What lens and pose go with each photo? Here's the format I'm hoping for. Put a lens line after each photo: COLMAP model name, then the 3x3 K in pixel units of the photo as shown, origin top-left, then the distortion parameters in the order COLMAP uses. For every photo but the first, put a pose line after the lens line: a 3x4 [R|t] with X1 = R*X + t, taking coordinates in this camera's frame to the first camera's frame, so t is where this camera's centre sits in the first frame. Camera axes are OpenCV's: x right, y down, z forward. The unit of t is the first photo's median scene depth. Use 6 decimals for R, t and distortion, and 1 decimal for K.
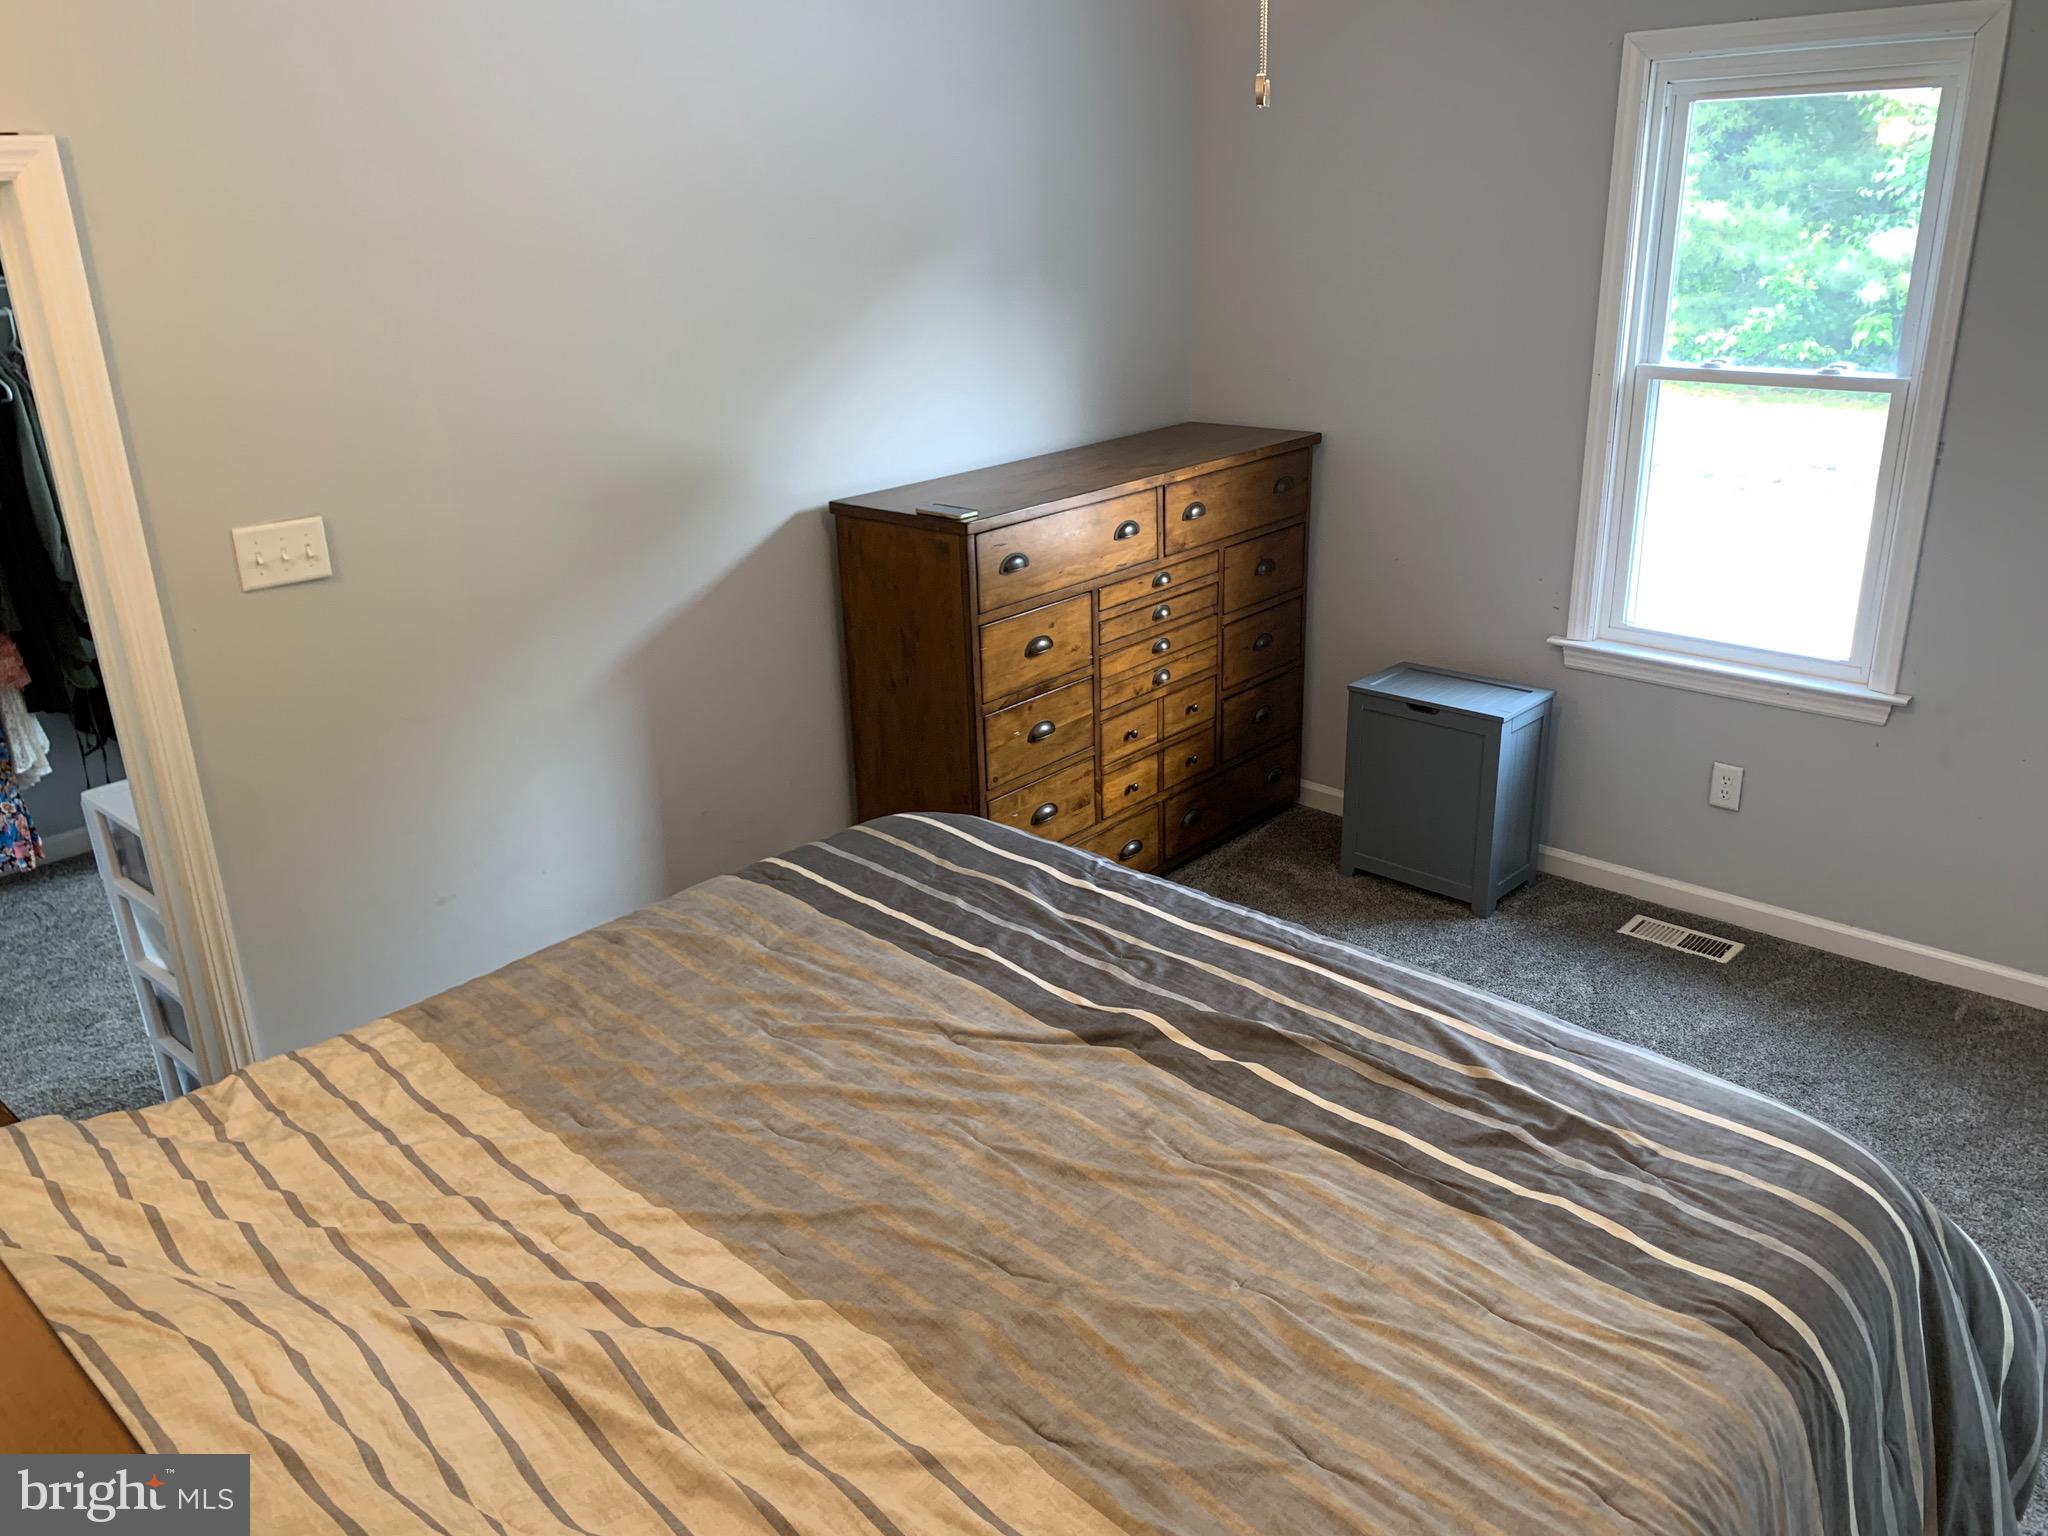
lens RADIAL K [[1584.2, 0, 1024.0], [0, 1584.2, 768.0], [0, 0, 1]] dist [0.004657, -0.001870]
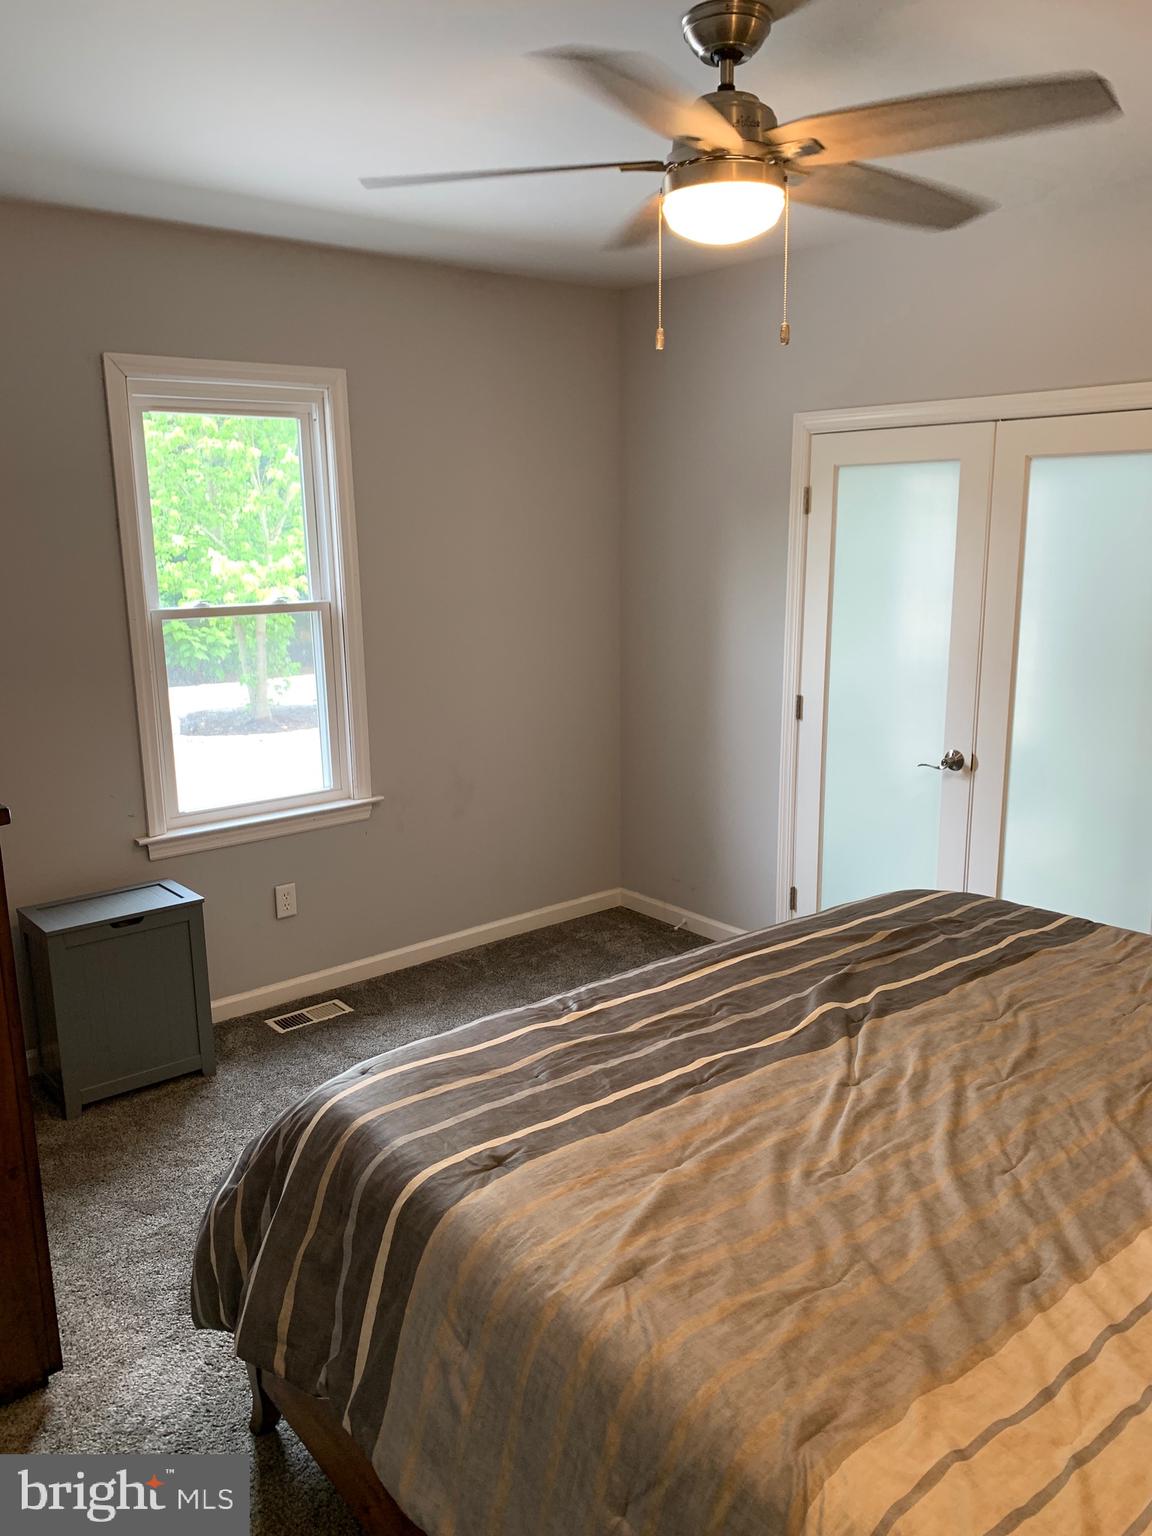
lens RADIAL K [[1189.1, 0, 564.2], [0, 1189.1, 781.8], [0, 0, 1]] dist [0.070899, -0.076387]
pose [[0.107683, -0.176990, 0.978304, -0.575935], [0.353325, 0.926599, 0.128745, -0.144681], [-0.929282, 0.331796, 0.162314, 0.630959]]
